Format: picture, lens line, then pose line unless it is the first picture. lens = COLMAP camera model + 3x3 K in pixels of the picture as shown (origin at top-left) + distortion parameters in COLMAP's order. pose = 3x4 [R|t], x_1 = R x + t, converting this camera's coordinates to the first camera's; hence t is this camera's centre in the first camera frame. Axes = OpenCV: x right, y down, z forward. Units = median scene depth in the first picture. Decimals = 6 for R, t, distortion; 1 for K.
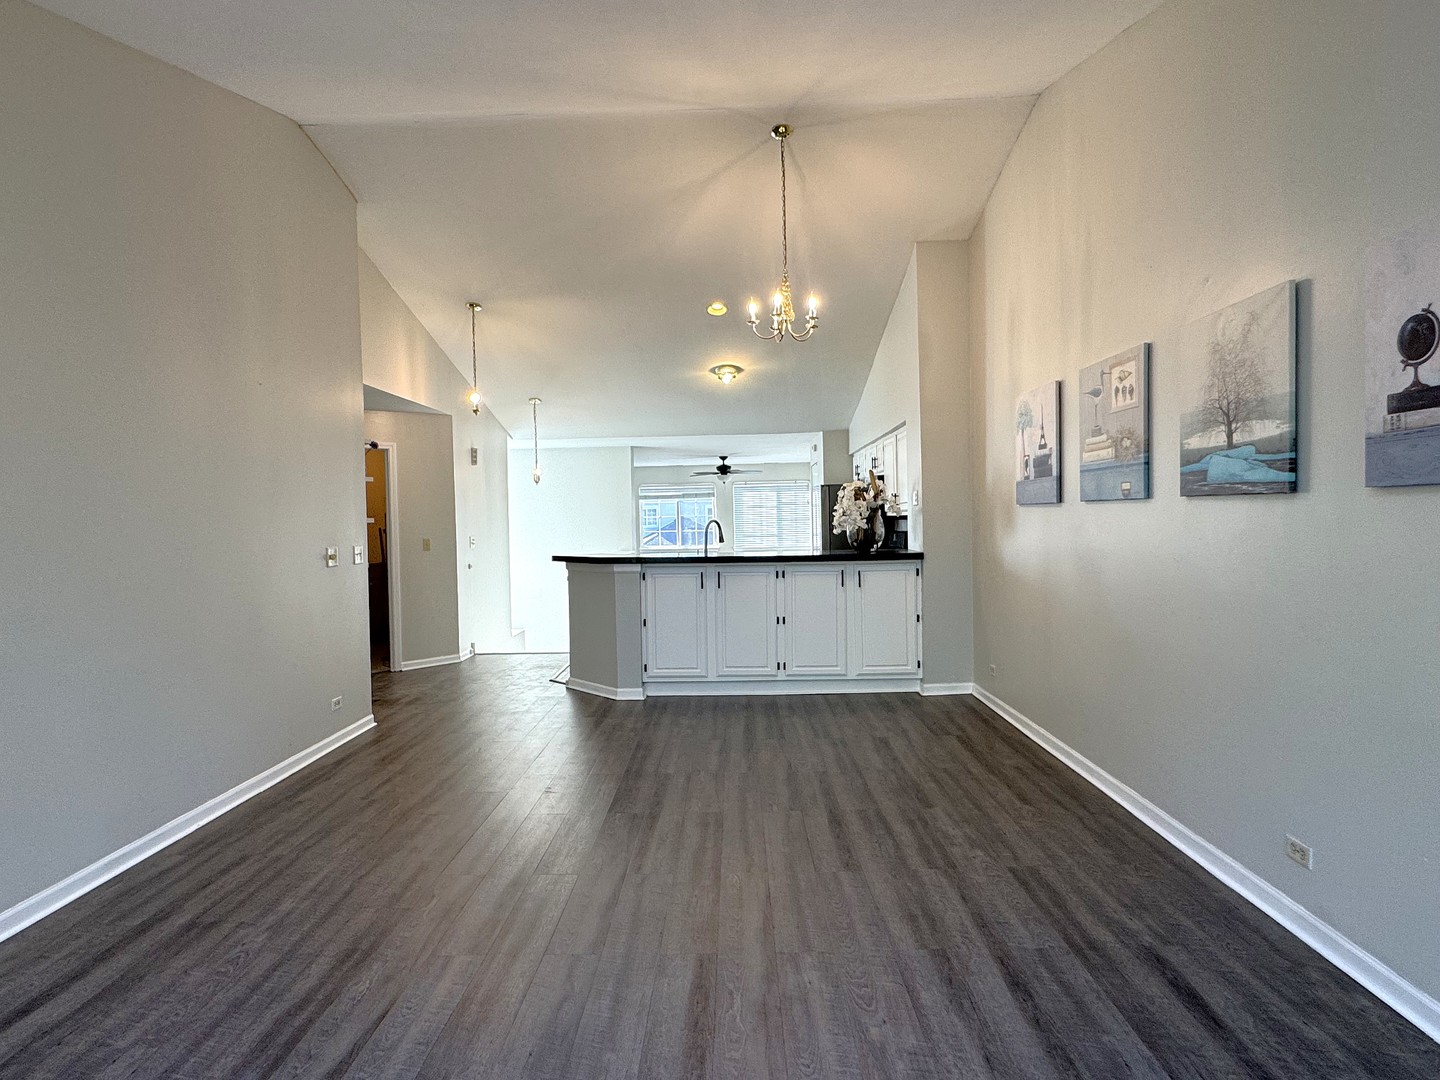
lens RADIAL K [[815.4, 0, 718.6], [0, 815.4, 545.0], [0, 0, 1]] dist [0.001125, 0.000734]
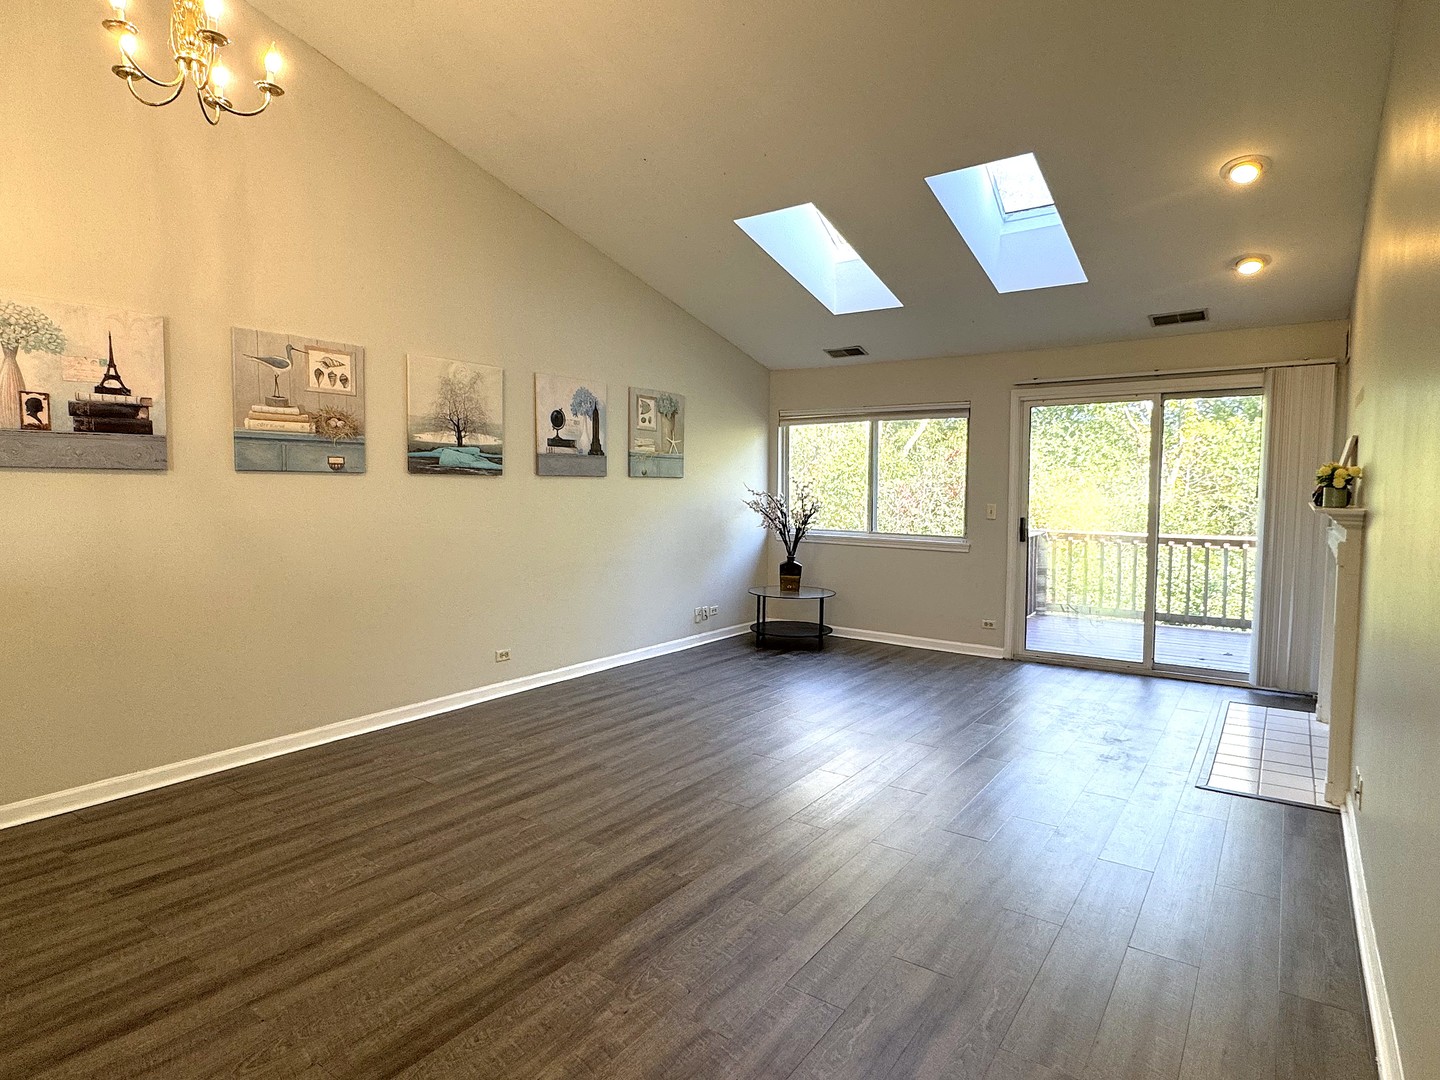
lens RADIAL K [[815.4, 0, 718.6], [0, 815.4, 545.0], [0, 0, 1]] dist [0.001125, 0.000734]
pose [[-0.832181, -0.026142, 0.553887, -0.696559], [0.028851, 0.995494, 0.090332, -0.049359], [-0.553752, 0.091153, -0.827677, 1.962032]]
